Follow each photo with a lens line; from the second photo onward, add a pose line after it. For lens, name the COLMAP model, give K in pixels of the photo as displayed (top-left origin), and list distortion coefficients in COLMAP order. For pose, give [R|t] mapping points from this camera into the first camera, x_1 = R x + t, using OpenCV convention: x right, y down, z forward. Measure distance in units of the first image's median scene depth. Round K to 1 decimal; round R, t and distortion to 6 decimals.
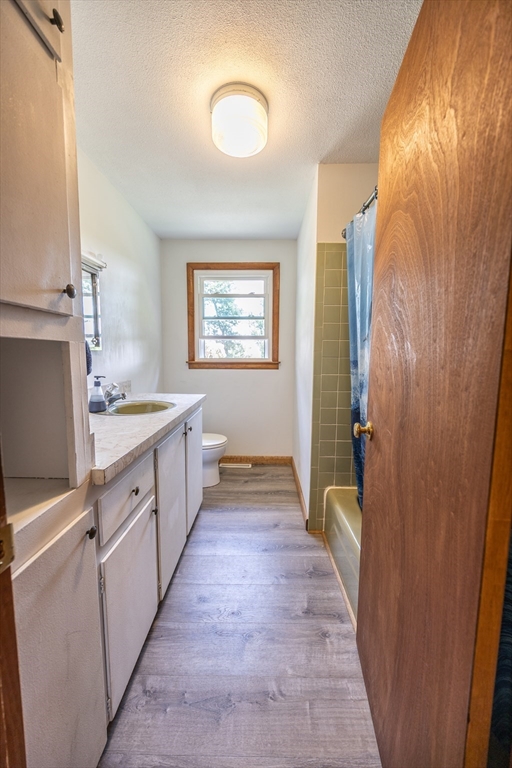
lens RADIAL K [[294.8, 0, 256.0], [0, 294.8, 384.0], [0, 0, 1]] dist [-0.001839, -0.000249]
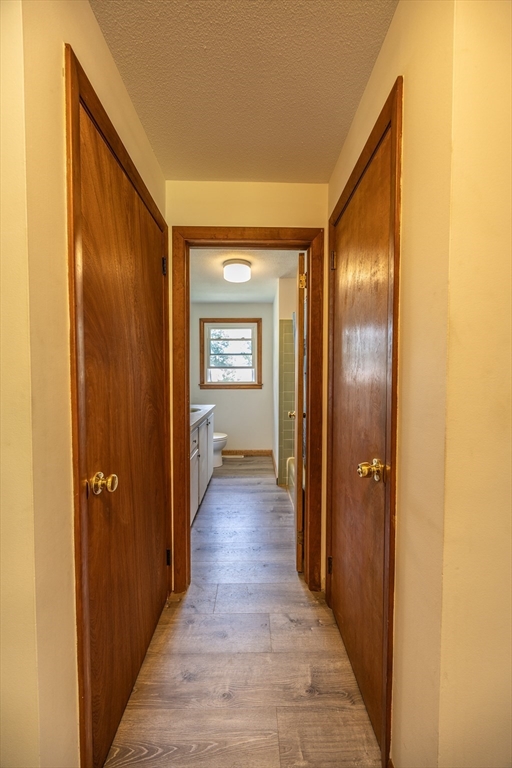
lens RADIAL K [[290.8, 0, 256.0], [0, 290.8, 384.0], [0, 0, 1]] dist [-0.000892, -0.000069]
pose [[0.999525, -0.008101, 0.029746, 0.005164], [0.010118, 0.997614, -0.068288, 0.025117], [-0.029121, 0.068557, 0.997222, -0.477822]]
